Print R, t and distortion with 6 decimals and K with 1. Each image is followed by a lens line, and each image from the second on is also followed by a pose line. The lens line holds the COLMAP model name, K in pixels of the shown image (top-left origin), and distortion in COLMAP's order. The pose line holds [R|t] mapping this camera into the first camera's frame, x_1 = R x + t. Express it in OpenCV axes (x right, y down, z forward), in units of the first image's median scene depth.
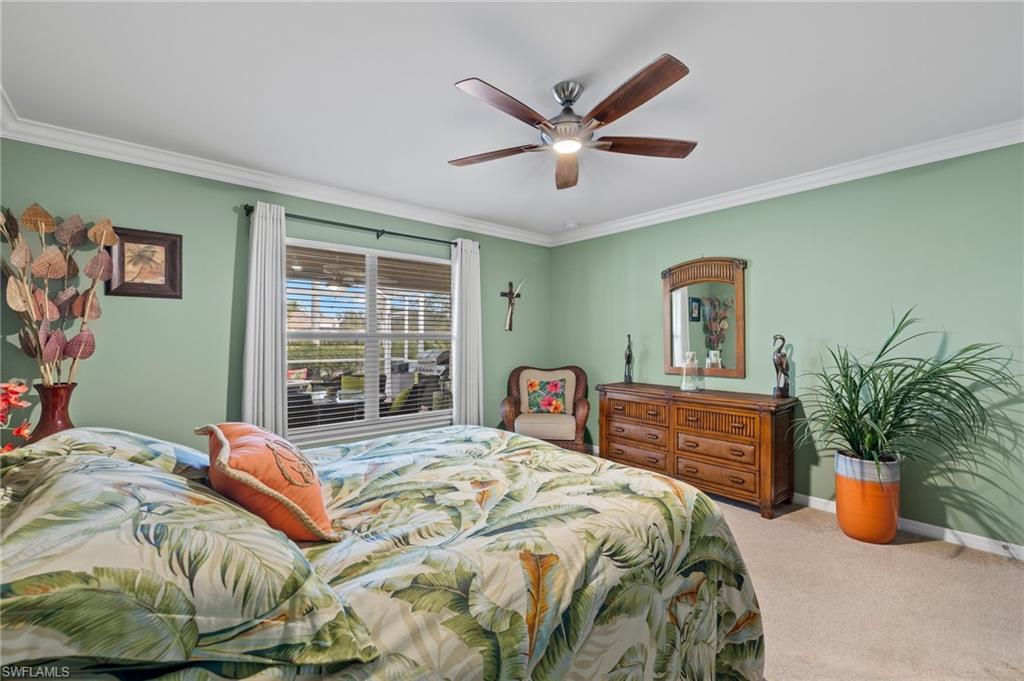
lens RADIAL K [[437.0, 0, 513.2], [0, 437.0, 339.8], [0, 0, 1]] dist [0.003114, -0.001025]
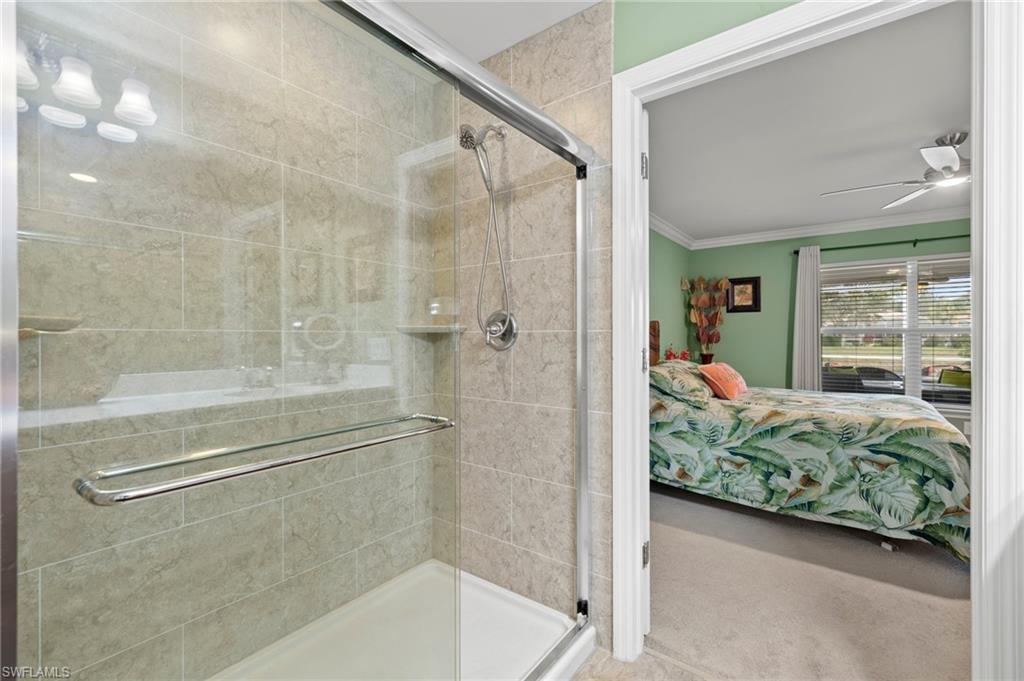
lens RADIAL K [[437.0, 0, 512.5], [0, 437.0, 339.3], [0, 0, 1]] dist [0.003114, -0.001025]
pose [[0.220730, 0.002306, -0.975332, 0.873602], [0.002968, 0.999991, 0.003036, 0.012941], [0.975330, -0.003565, 0.220722, -0.443403]]
